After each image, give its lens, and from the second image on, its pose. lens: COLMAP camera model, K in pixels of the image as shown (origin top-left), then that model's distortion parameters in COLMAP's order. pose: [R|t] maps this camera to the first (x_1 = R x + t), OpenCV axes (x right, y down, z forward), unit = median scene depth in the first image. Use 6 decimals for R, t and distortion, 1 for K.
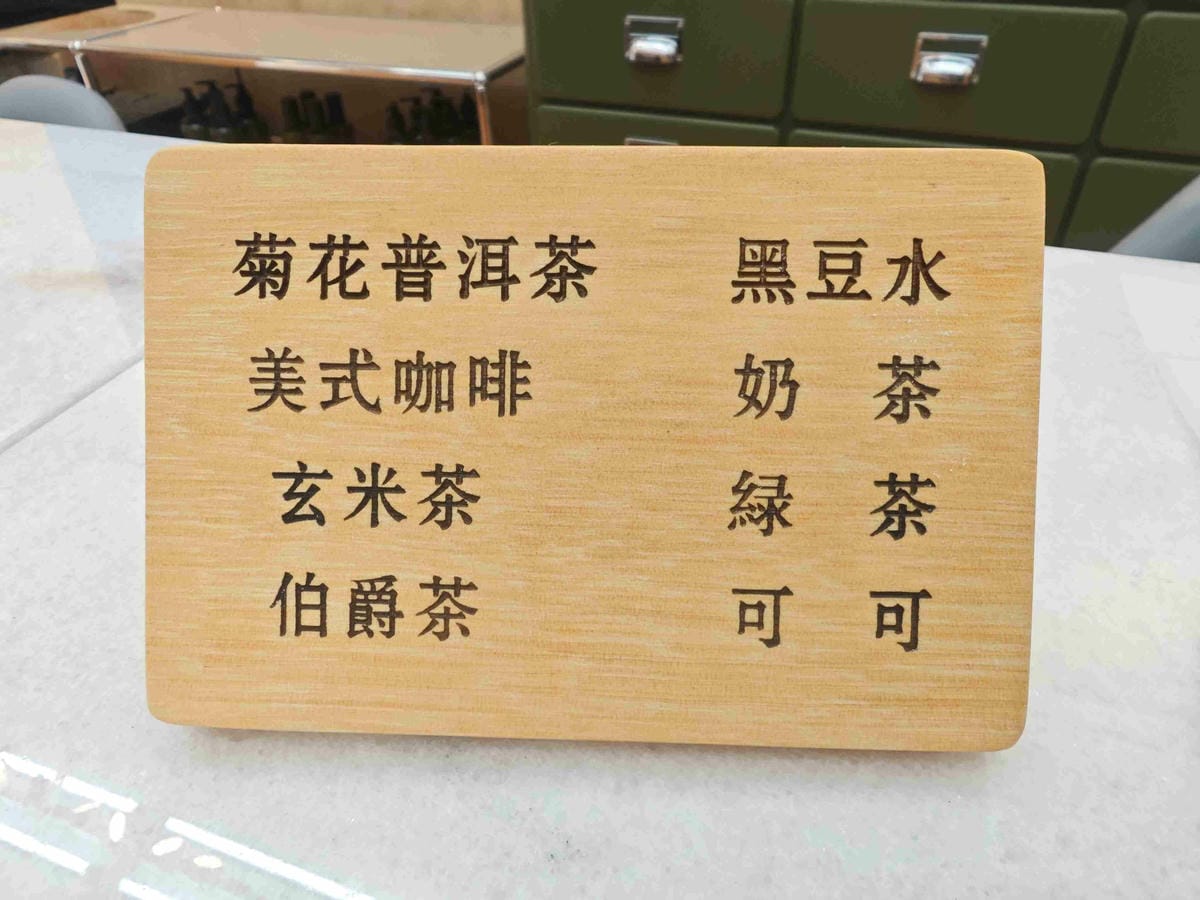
lens RADIAL K [[786.3, 0, 610.4], [0, 786.3, 456.6], [0, 0, 1]] dist [-0.032660, 0.011396]
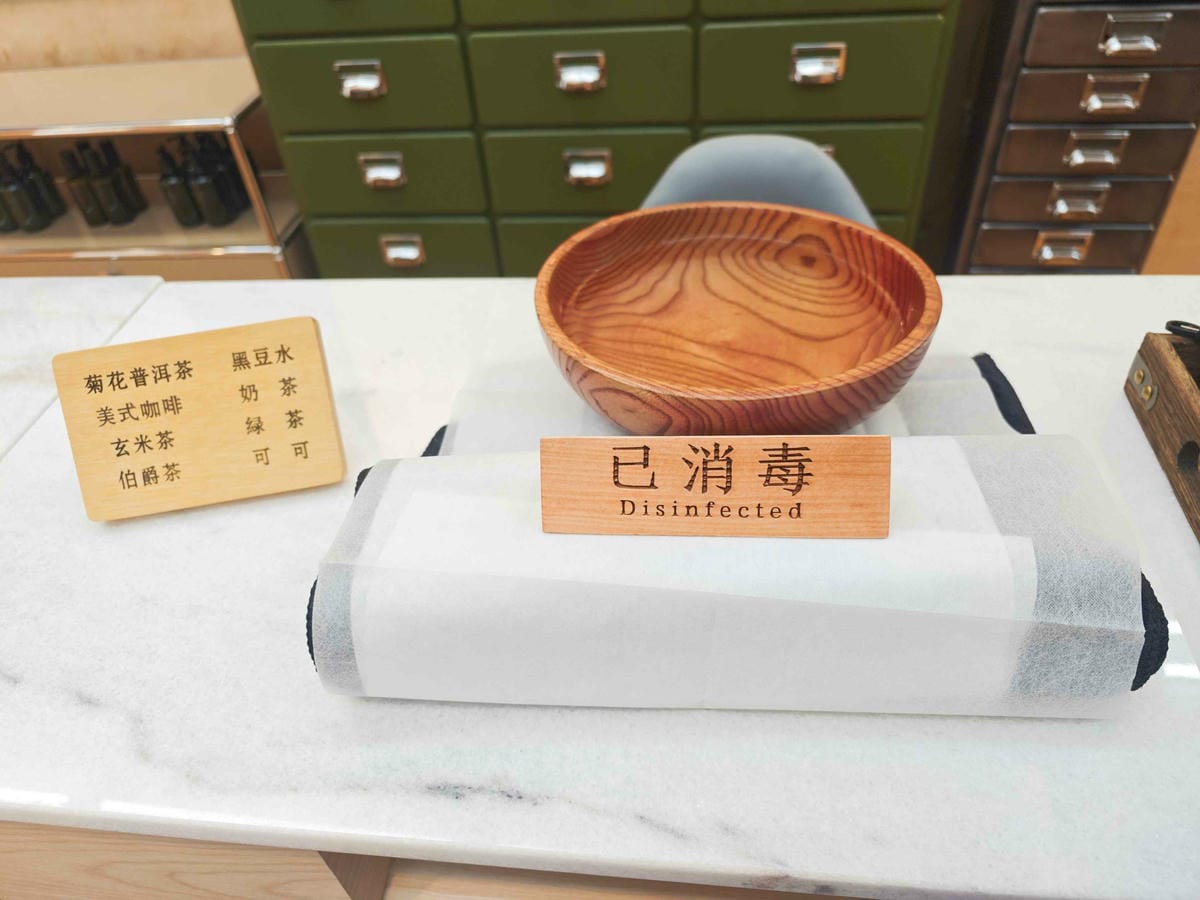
lens RADIAL K [[804.4, 0, 591.2], [0, 804.4, 457.1], [0, 0, 1]] dist [-0.017422, 0.002713]
pose [[0.975801, -0.188576, 0.110686, 1.232392], [0.180044, 0.980178, 0.082670, 0.170930], [-0.124081, -0.060741, 0.990411, -2.754973]]
